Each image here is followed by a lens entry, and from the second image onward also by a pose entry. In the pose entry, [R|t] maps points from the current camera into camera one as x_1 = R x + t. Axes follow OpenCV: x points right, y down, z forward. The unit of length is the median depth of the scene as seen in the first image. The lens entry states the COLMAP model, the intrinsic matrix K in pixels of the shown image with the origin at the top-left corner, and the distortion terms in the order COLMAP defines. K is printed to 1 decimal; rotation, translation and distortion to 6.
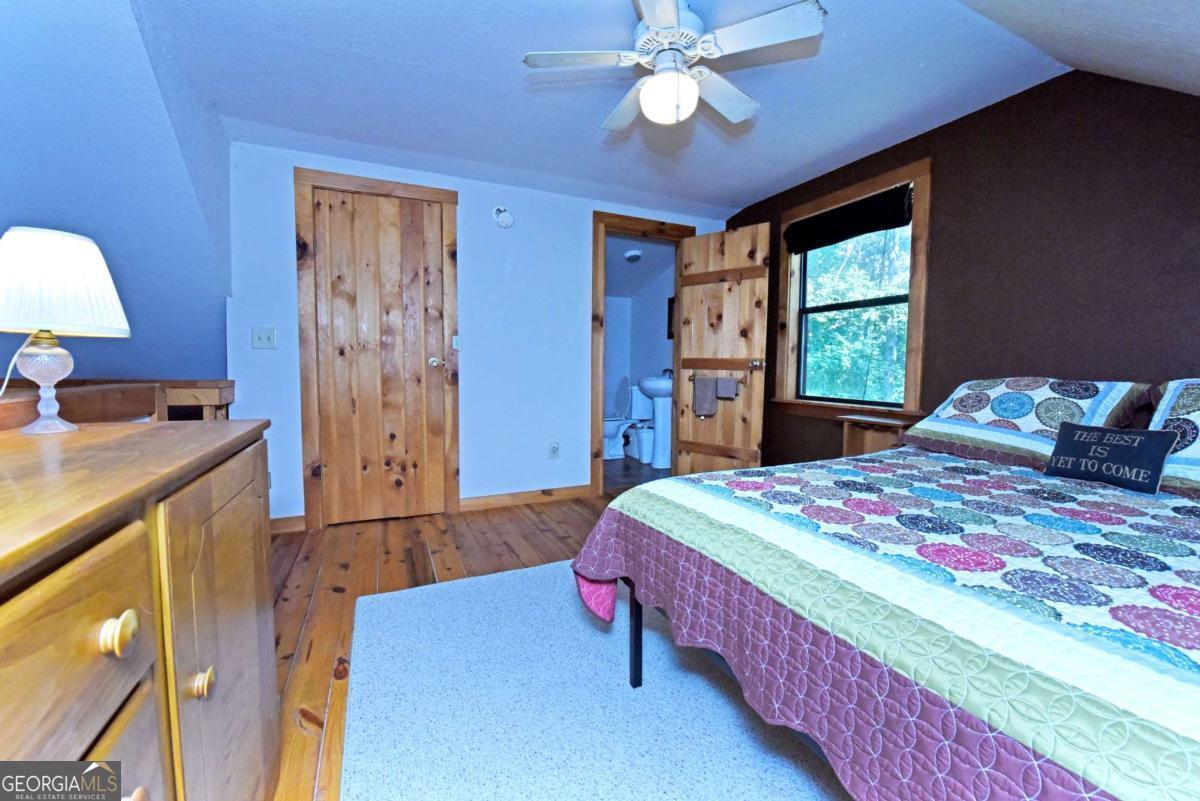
lens RADIAL K [[478.6, 0, 604.0], [0, 478.6, 394.8], [0, 0, 1]] dist [-0.019348, -0.000963]
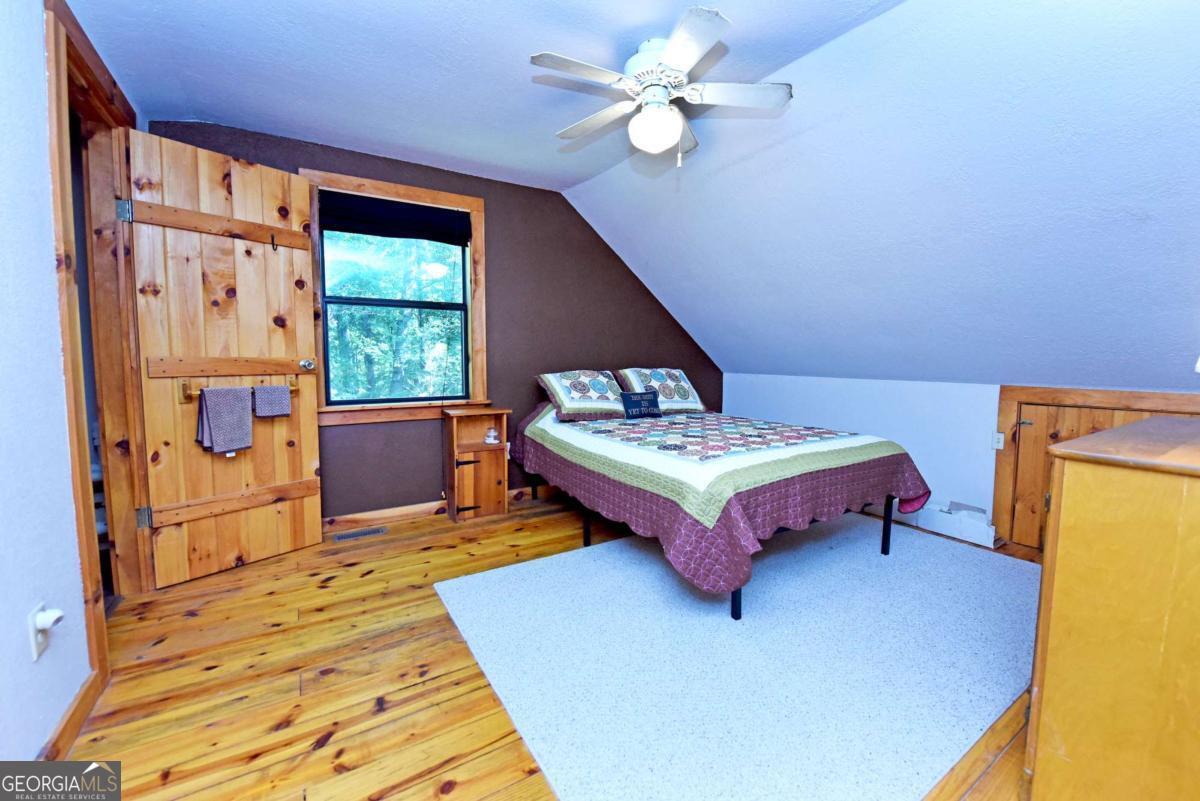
lens RADIAL K [[478.6, 0, 604.0], [0, 478.6, 394.8], [0, 0, 1]] dist [-0.019348, -0.000963]
pose [[-0.124273, -0.079585, 0.989051, -0.475496], [0.065002, 0.993984, 0.088149, -0.053831], [-0.990117, 0.075245, -0.118353, 0.631033]]
